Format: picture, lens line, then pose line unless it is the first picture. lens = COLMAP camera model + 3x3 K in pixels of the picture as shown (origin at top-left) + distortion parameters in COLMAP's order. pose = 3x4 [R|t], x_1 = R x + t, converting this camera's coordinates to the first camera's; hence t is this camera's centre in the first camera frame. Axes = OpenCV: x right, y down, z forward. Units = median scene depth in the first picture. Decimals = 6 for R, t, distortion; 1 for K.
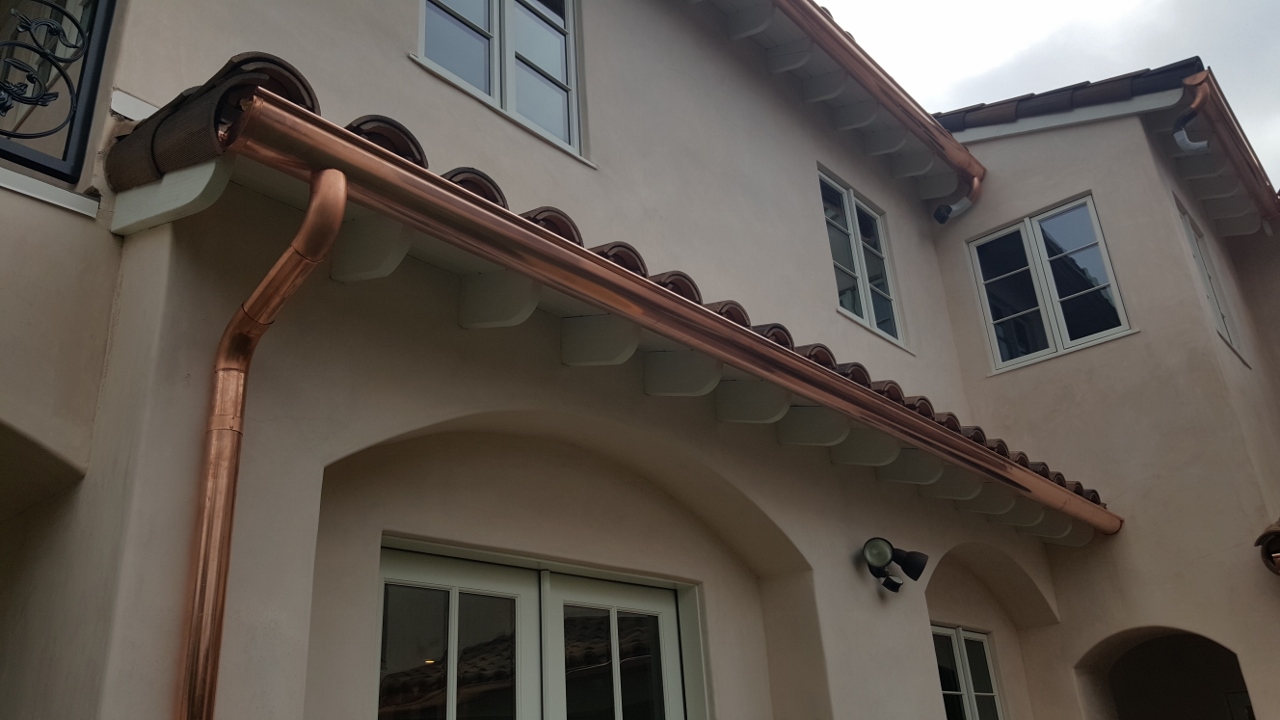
lens RADIAL K [[946.8, 0, 639.2], [0, 946.8, 374.3], [0, 0, 1]] dist [0.100553, -0.162837]
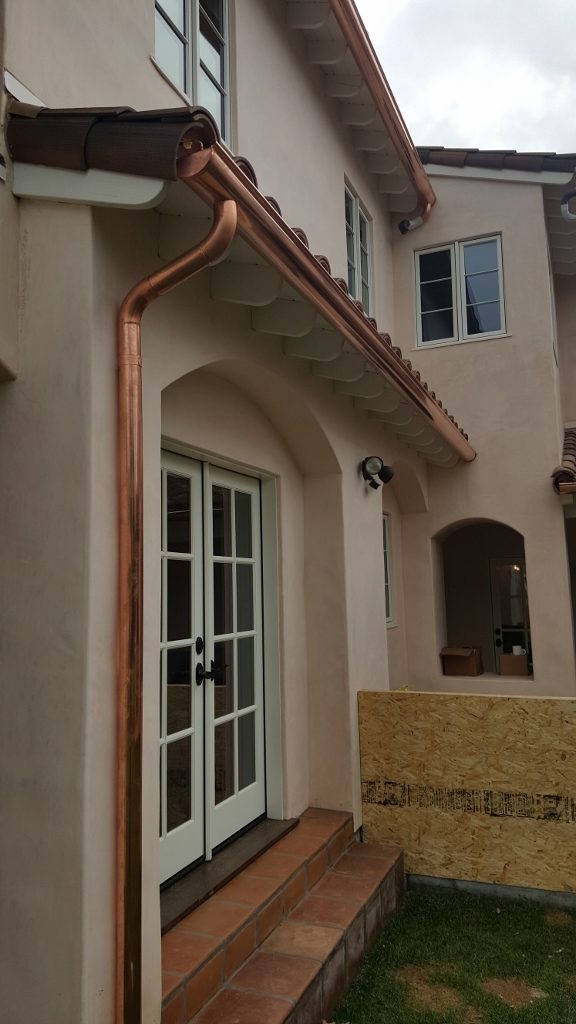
lens RADIAL K [[757.4, 0, 288.0], [0, 757.4, 512.0], [0, 0, 1]] dist [0.100553, -0.162837]
pose [[0.936354, 0.067212, 0.344563, -0.229803], [-0.159727, 0.955590, 0.247658, -0.022122], [-0.312615, -0.286931, 0.905507, -0.093153]]
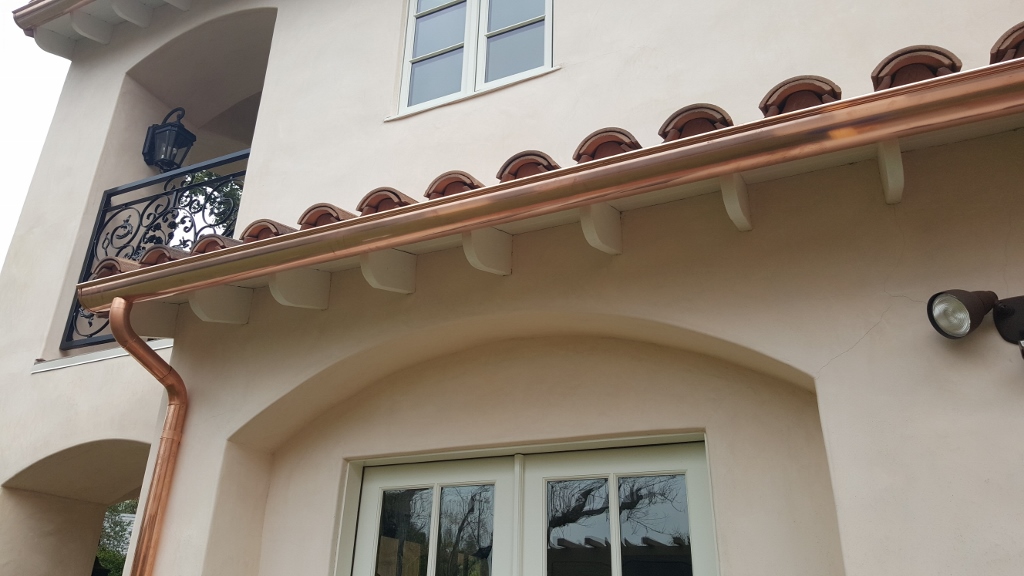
lens RADIAL K [[757.4, 0, 511.4], [0, 757.4, 299.4], [0, 0, 1]] dist [0.100553, -0.162837]
pose [[0.268323, -0.342477, -0.900395, 0.460536], [0.331040, 0.910531, -0.247681, 0.155195], [0.904663, -0.231608, 0.357690, 0.427071]]
